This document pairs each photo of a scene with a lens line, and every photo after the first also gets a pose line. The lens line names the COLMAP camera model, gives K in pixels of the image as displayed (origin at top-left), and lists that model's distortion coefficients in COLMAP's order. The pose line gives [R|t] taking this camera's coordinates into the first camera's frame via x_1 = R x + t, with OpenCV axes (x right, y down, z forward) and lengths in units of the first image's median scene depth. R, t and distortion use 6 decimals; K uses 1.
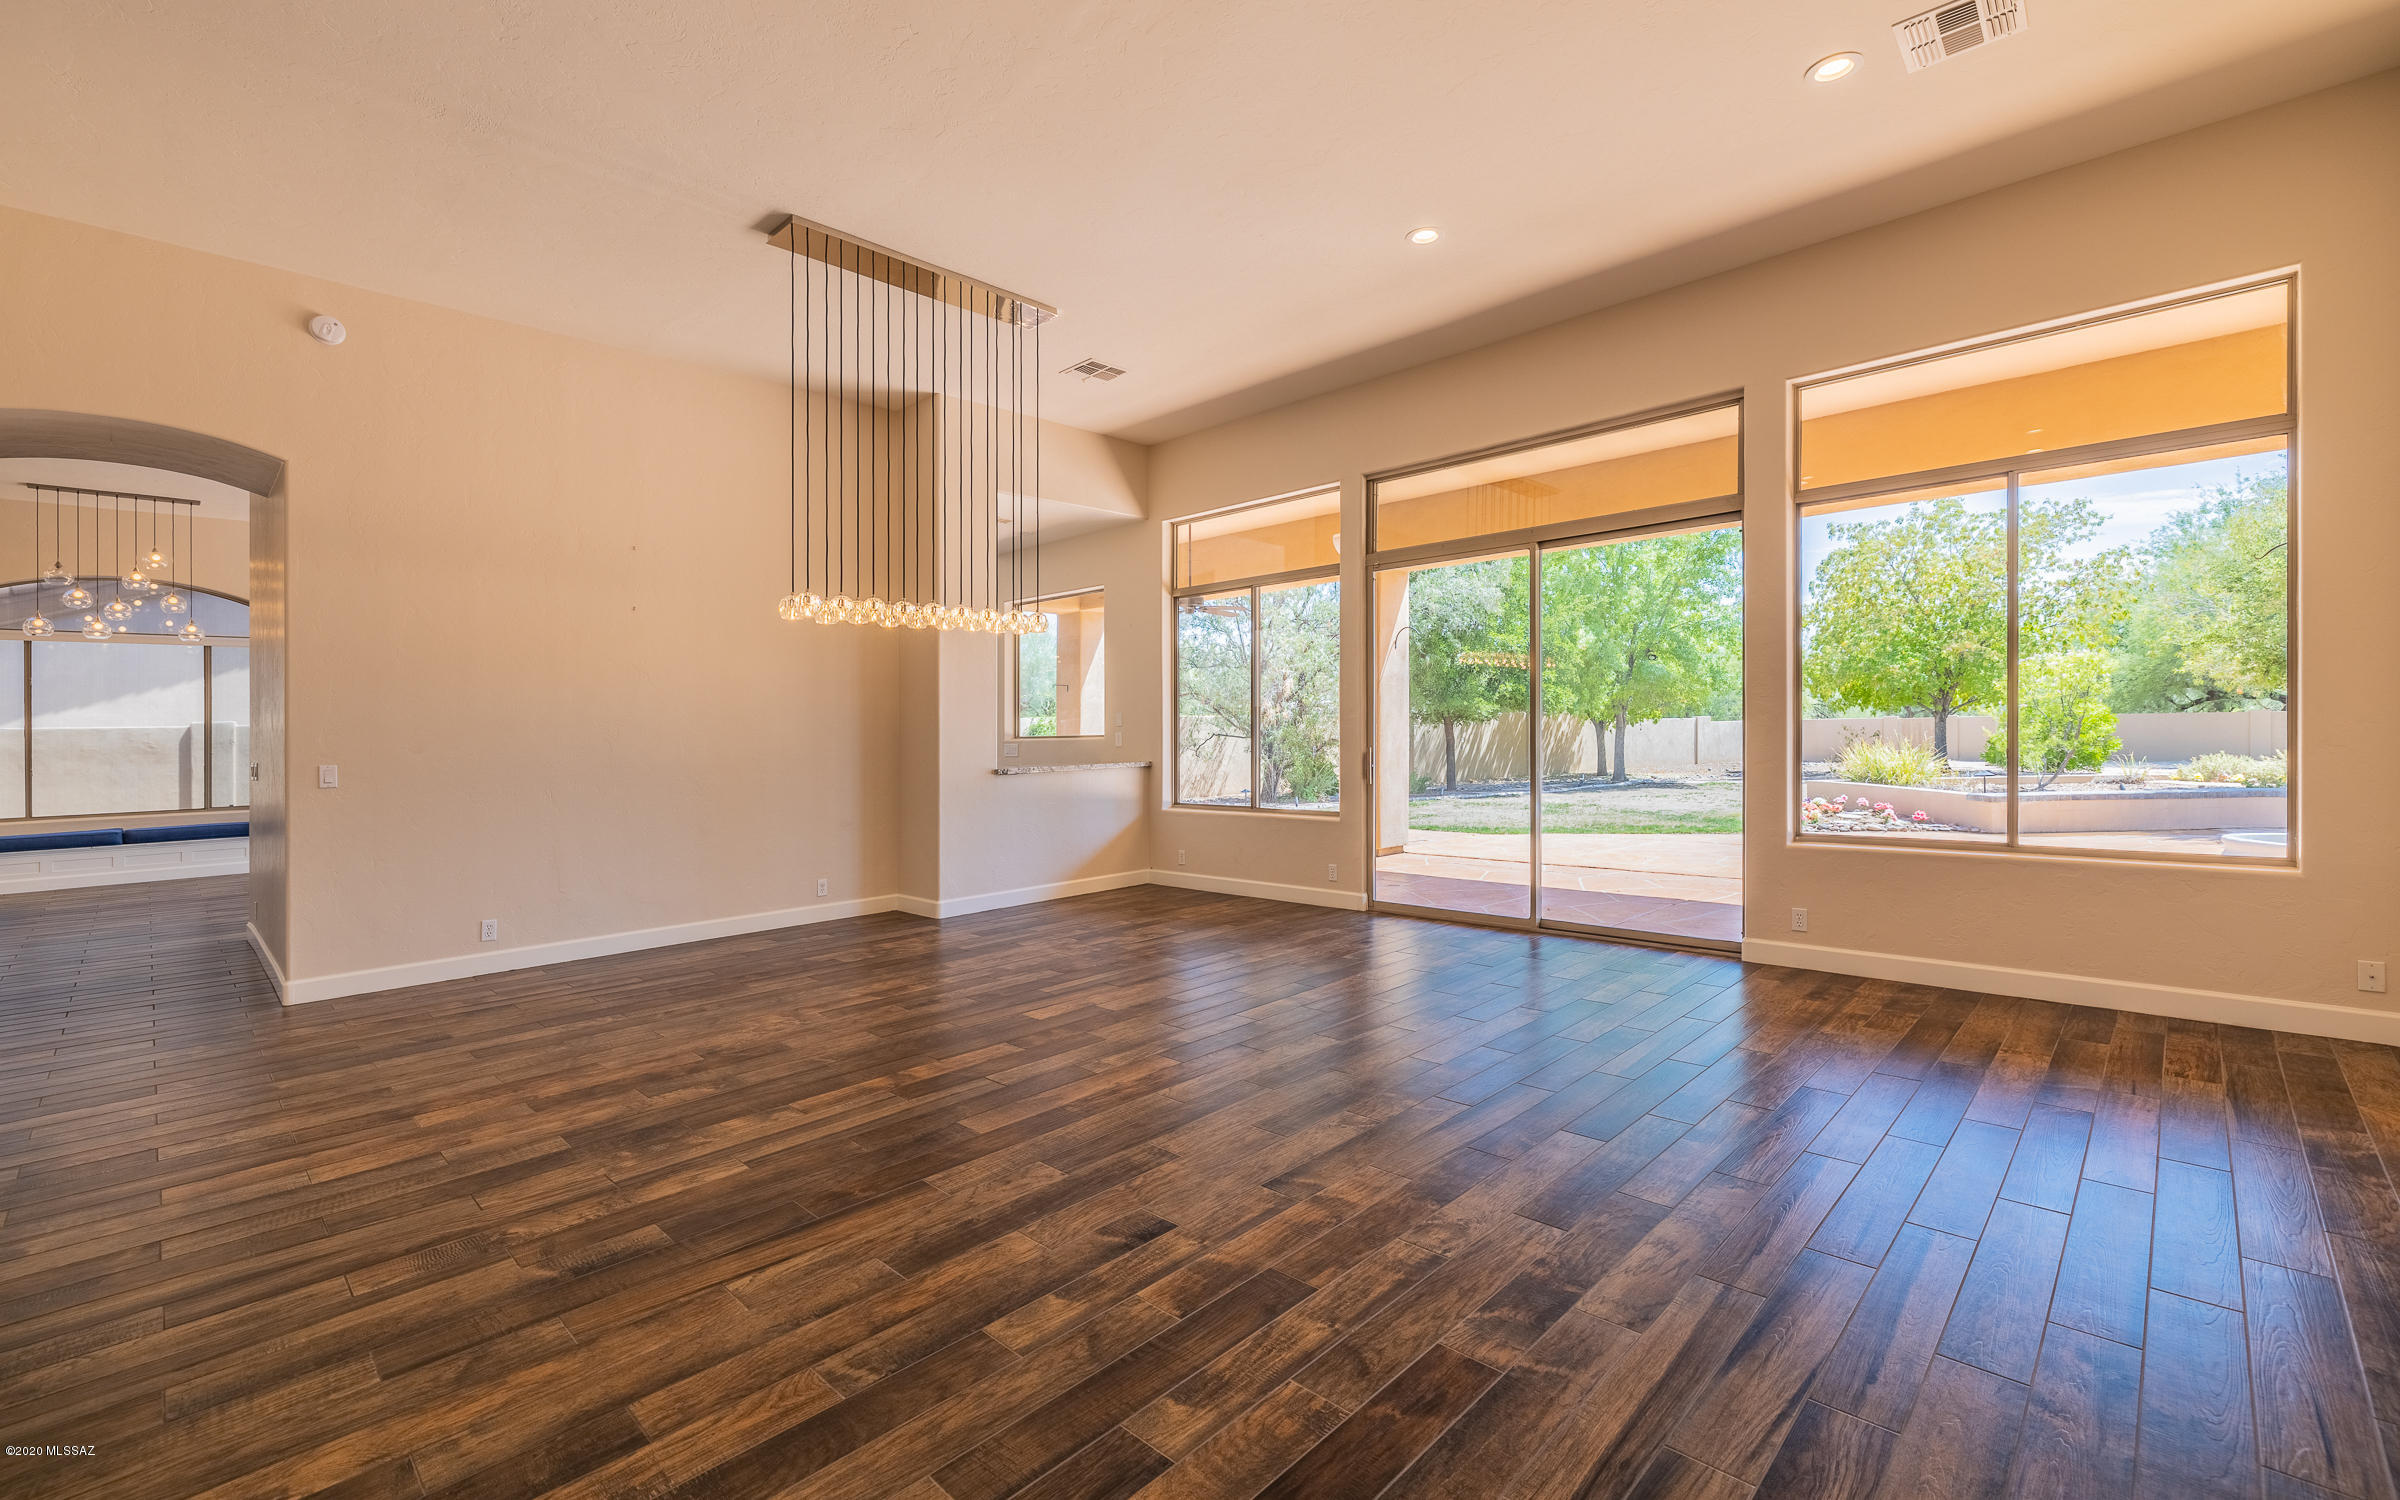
lens RADIAL K [[1021.7, 0, 1196.2], [0, 1021.7, 742.9], [0, 0, 1]] dist [-0.001650, -0.000104]
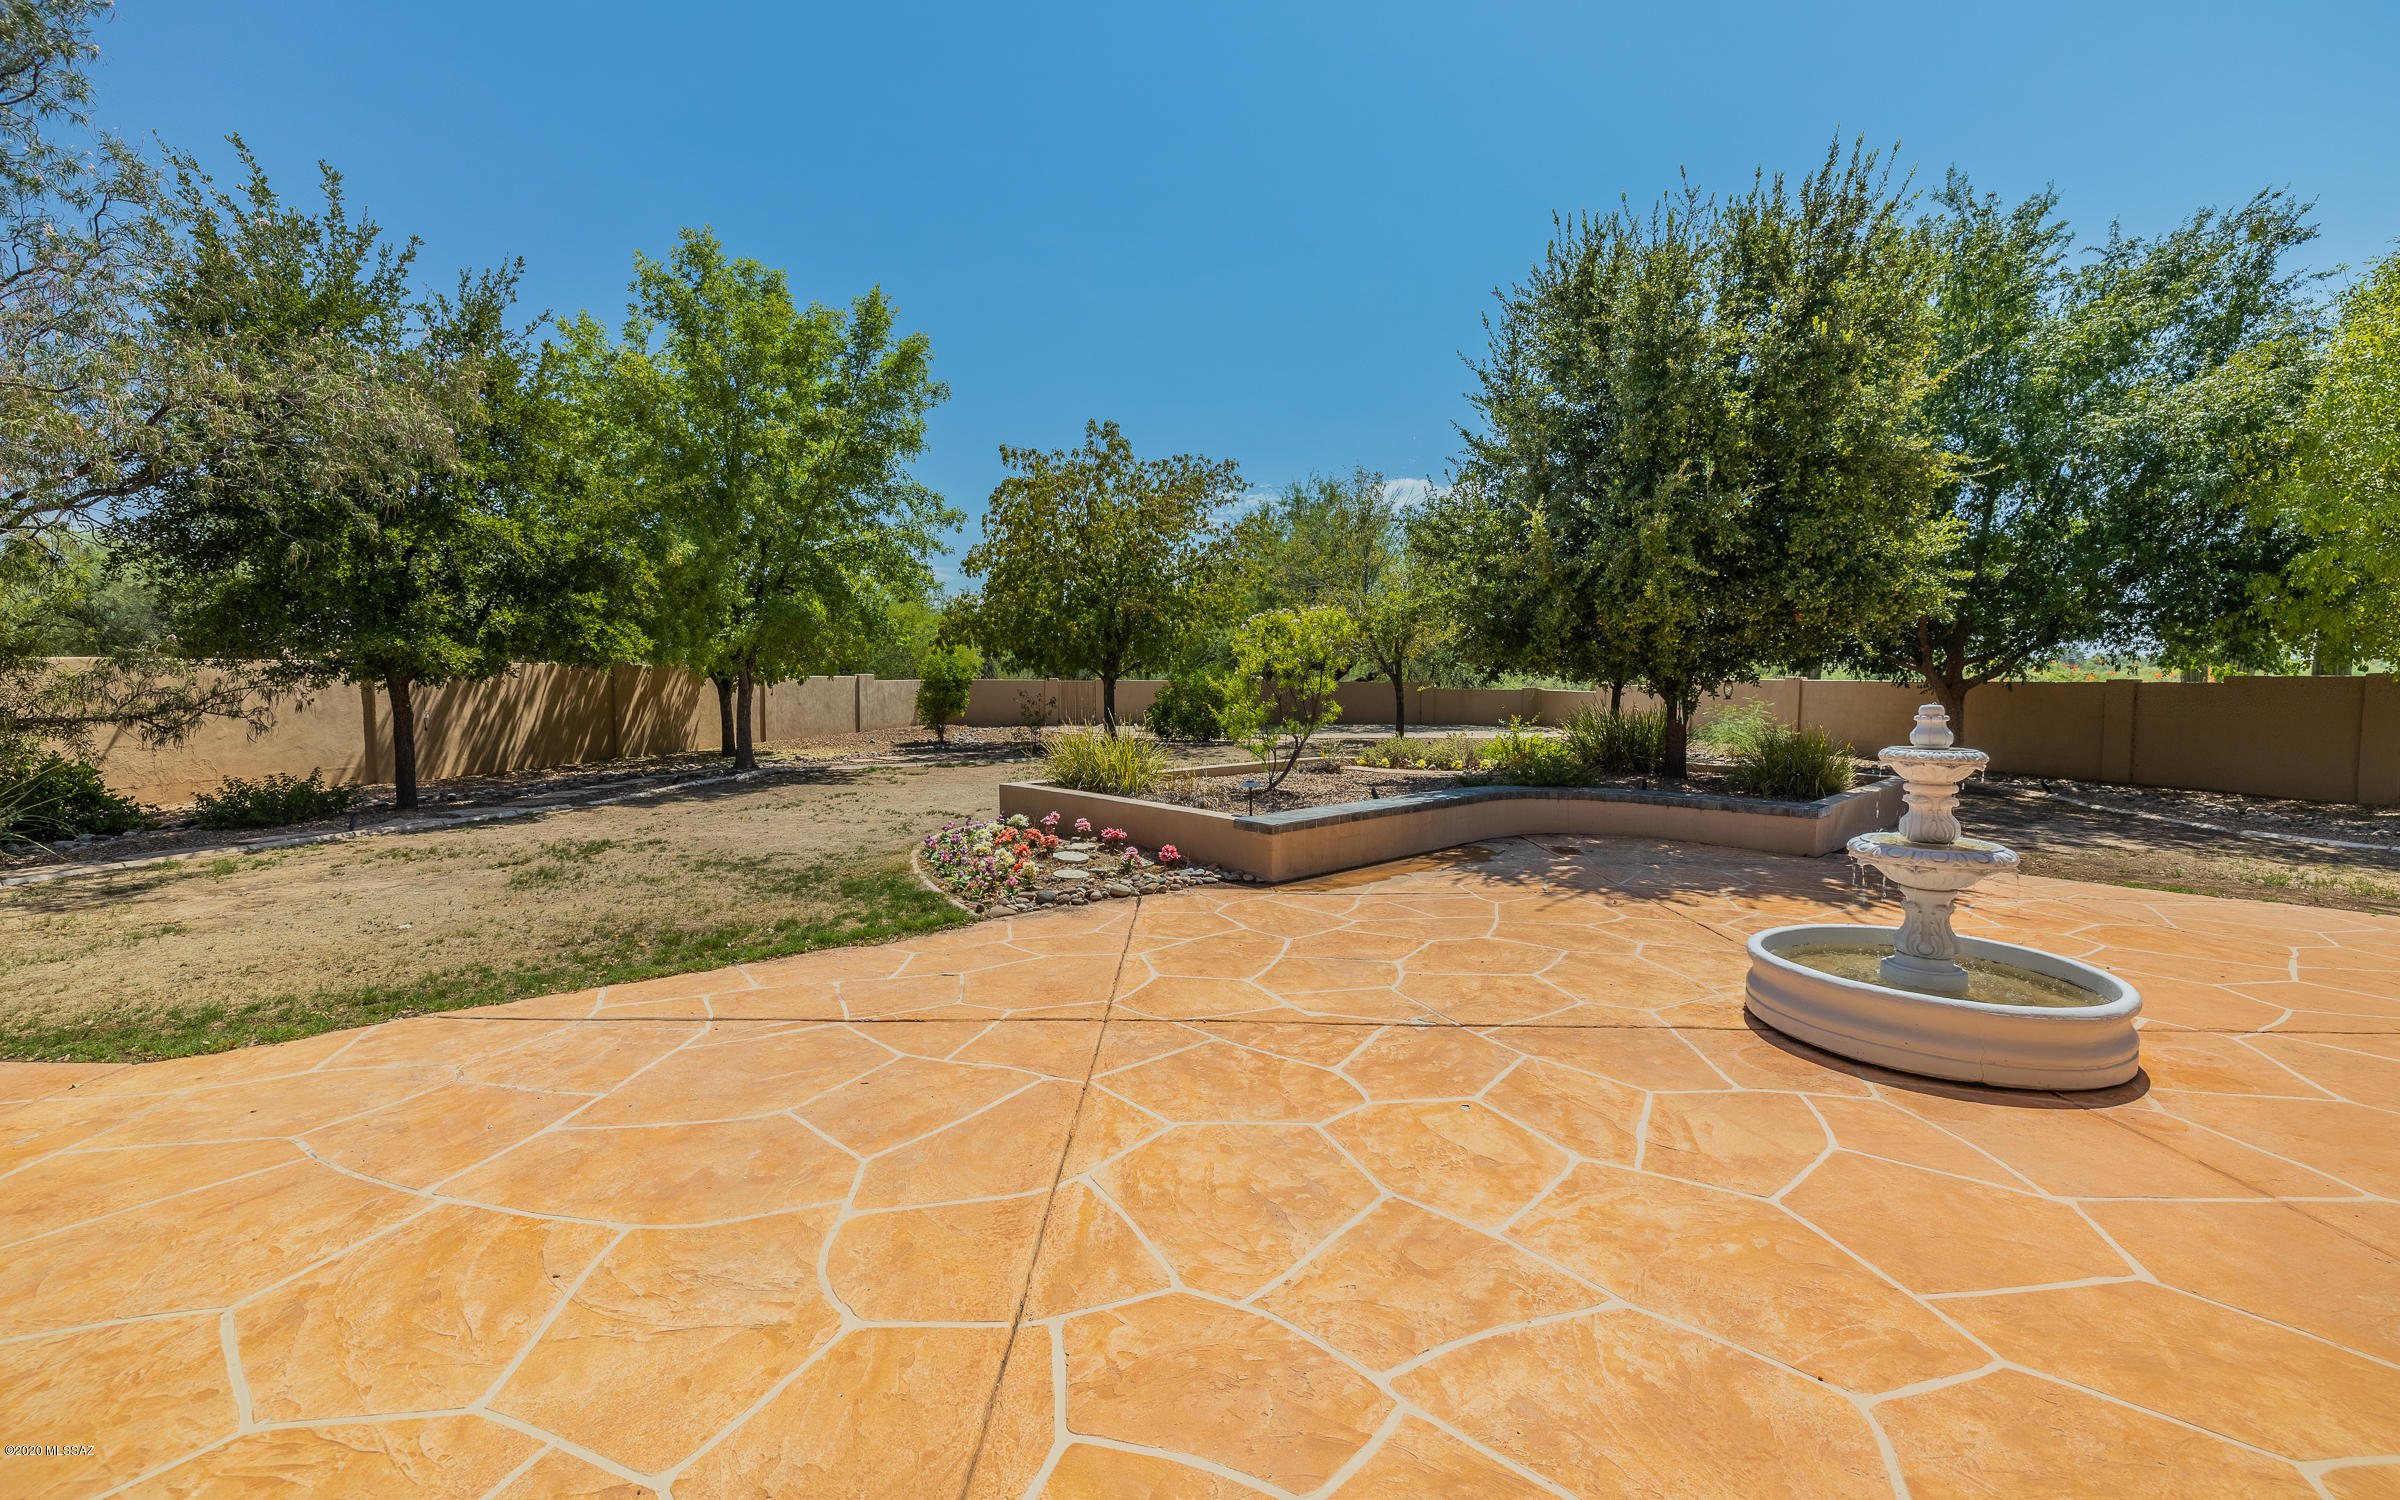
lens RADIAL K [[1021.7, 0, 1198.5], [0, 1021.7, 760.4], [0, 0, 1]] dist [-0.001650, -0.000104]
pose [[0.719359, -0.034834, 0.693764, 0.168445], [-0.009000, 0.998191, 0.059452, -0.013227], [-0.694580, -0.049011, 0.717744, 0.315532]]
